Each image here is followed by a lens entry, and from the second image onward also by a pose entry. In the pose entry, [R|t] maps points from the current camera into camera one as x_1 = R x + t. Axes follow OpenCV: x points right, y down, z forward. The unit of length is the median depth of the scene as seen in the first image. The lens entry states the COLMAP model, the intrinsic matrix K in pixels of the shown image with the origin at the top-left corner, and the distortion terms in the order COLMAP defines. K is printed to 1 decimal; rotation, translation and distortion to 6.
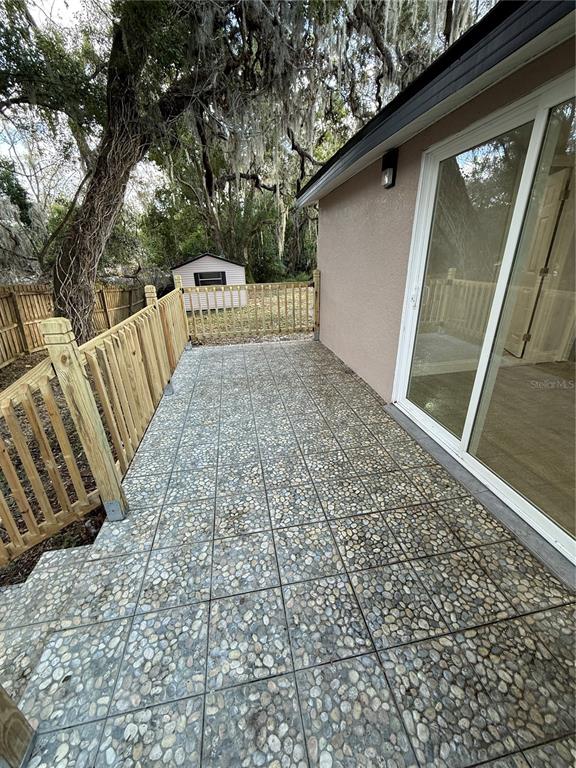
lens RADIAL K [[306.4, 0, 288.0], [0, 306.4, 384.0], [0, 0, 1]] dist [0.000140, -0.000085]
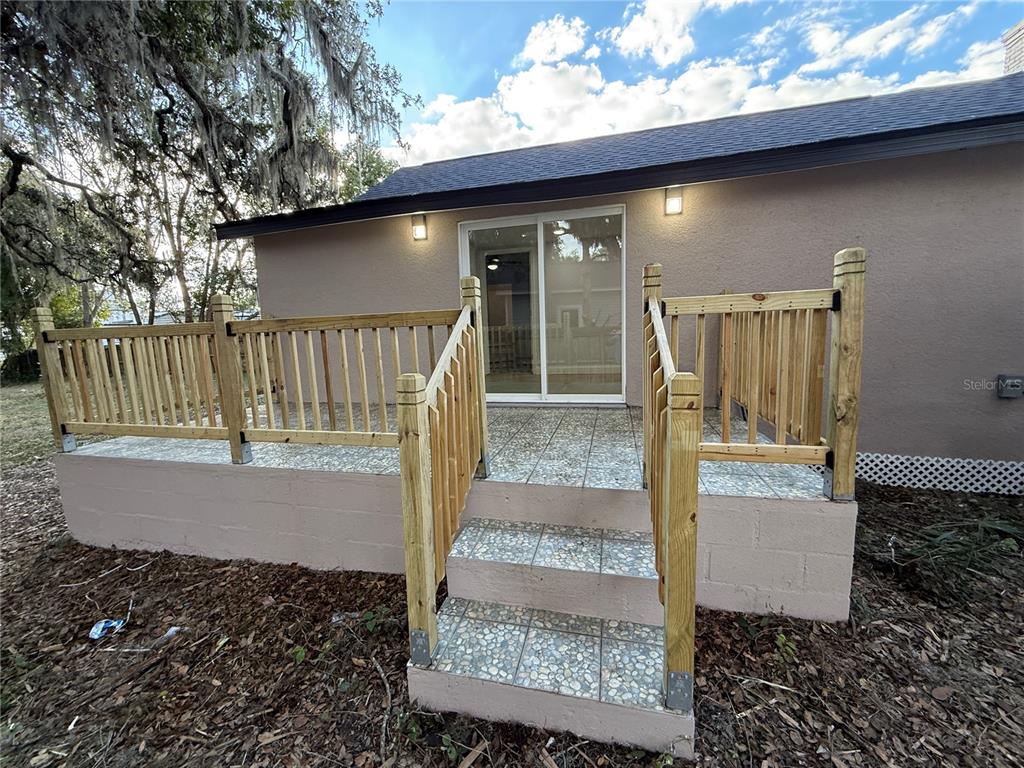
lens RADIAL K [[408.6, 0, 509.0], [0, 408.6, 382.6], [0, 0, 1]] dist [0.000140, -0.000085]
pose [[0.424240, -0.114792, 0.898245, -2.059958], [0.376252, 0.924602, -0.059543, 0.312830], [-0.823684, 0.363227, 0.435444, 0.270358]]
